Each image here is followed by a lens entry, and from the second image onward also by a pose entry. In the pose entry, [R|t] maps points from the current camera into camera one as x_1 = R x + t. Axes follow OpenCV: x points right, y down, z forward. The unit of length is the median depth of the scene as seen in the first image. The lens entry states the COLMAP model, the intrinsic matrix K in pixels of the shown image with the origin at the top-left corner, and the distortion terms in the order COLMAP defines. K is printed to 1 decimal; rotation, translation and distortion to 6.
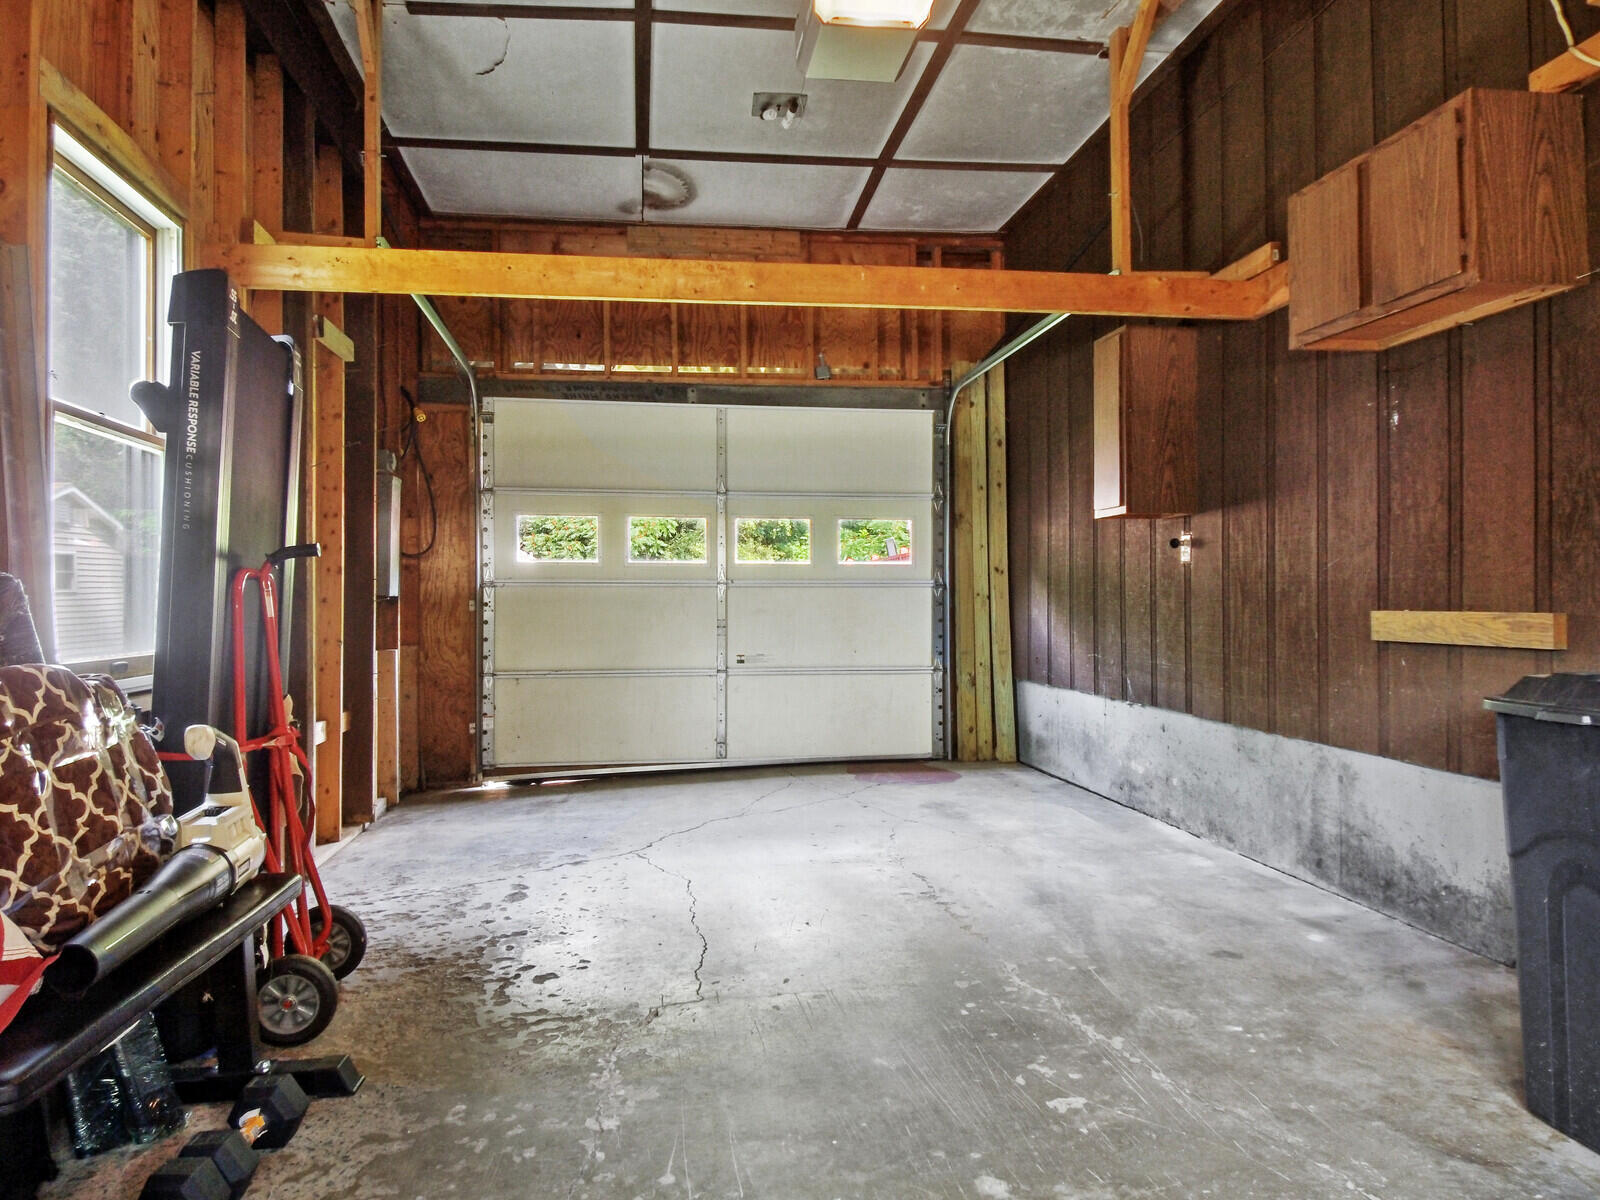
lens RADIAL K [[1126.7, 0, 803.7], [0, 1126.7, 594.8], [0, 0, 1]] dist [0.050929, -0.080735]
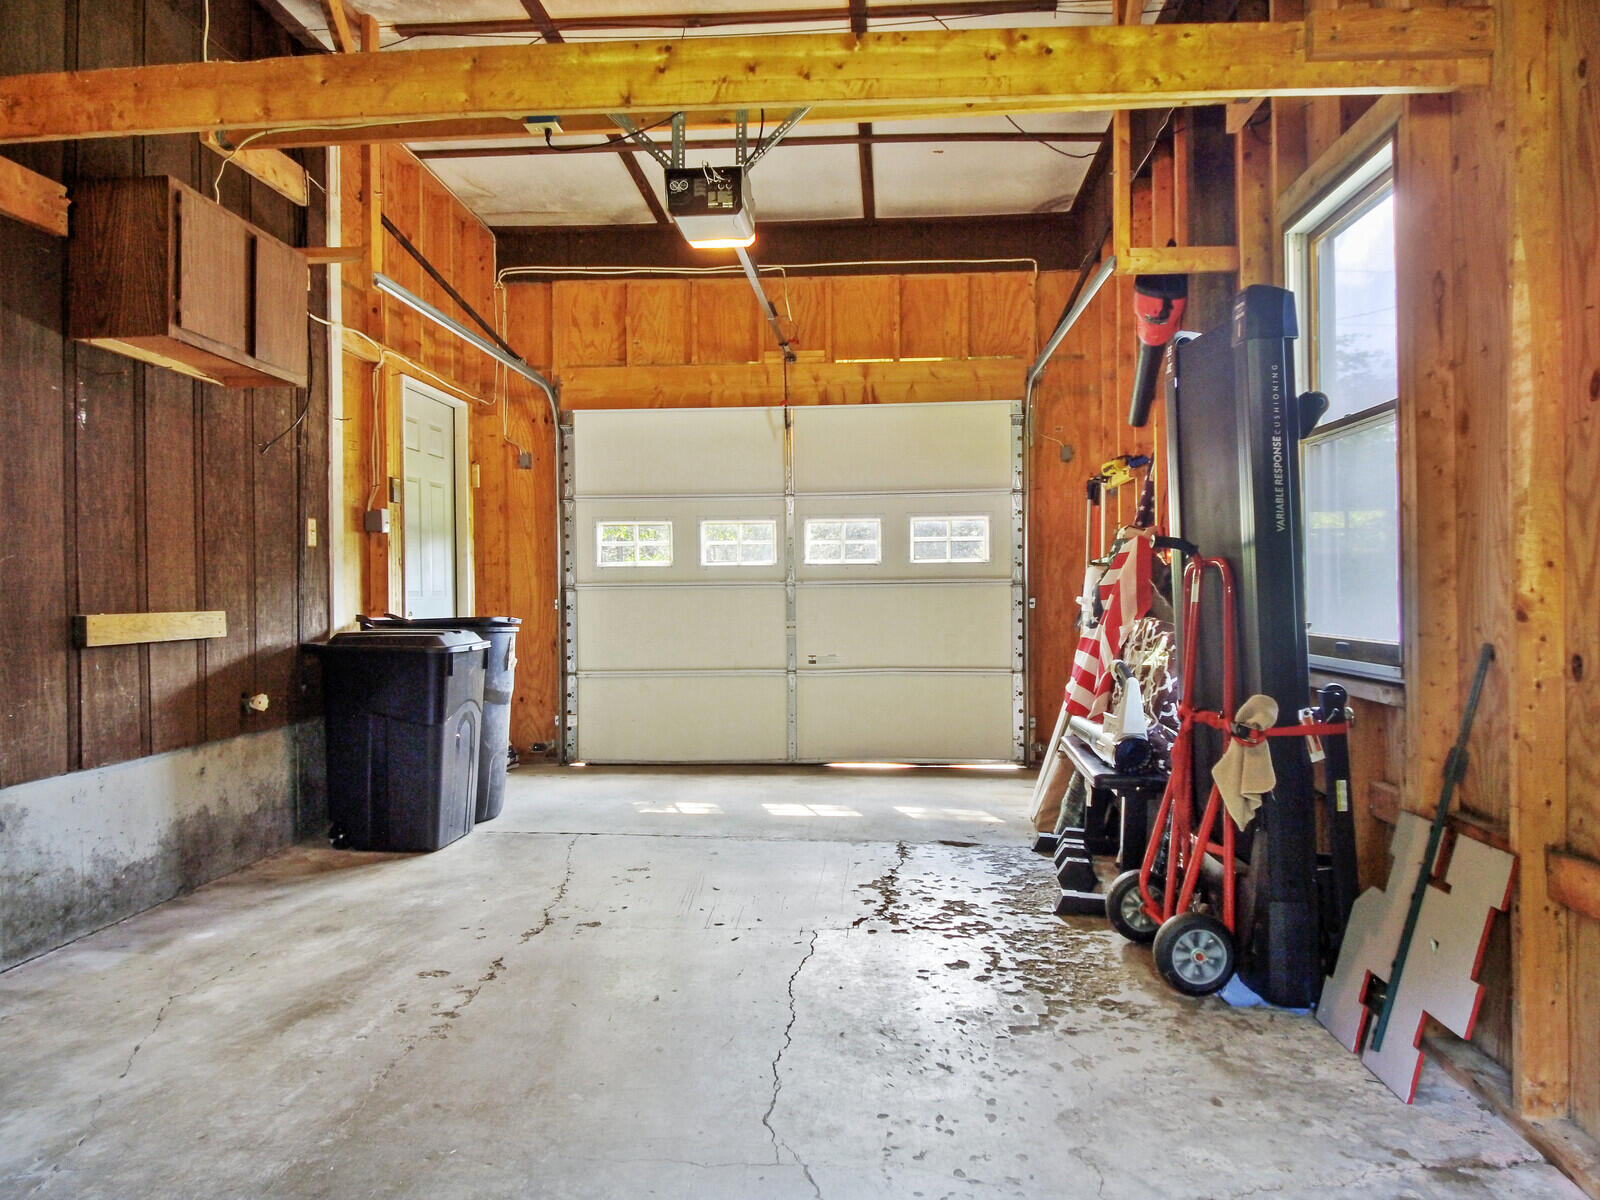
lens RADIAL K [[1126.7, 0, 801.4], [0, 1126.7, 594.1], [0, 0, 1]] dist [0.050929, -0.080735]
pose [[-0.976074, 0.015118, 0.216912, -0.302705], [0.014945, 0.999885, -0.002438, 0.008199], [-0.216924, 0.000862, -0.976188, 1.932404]]
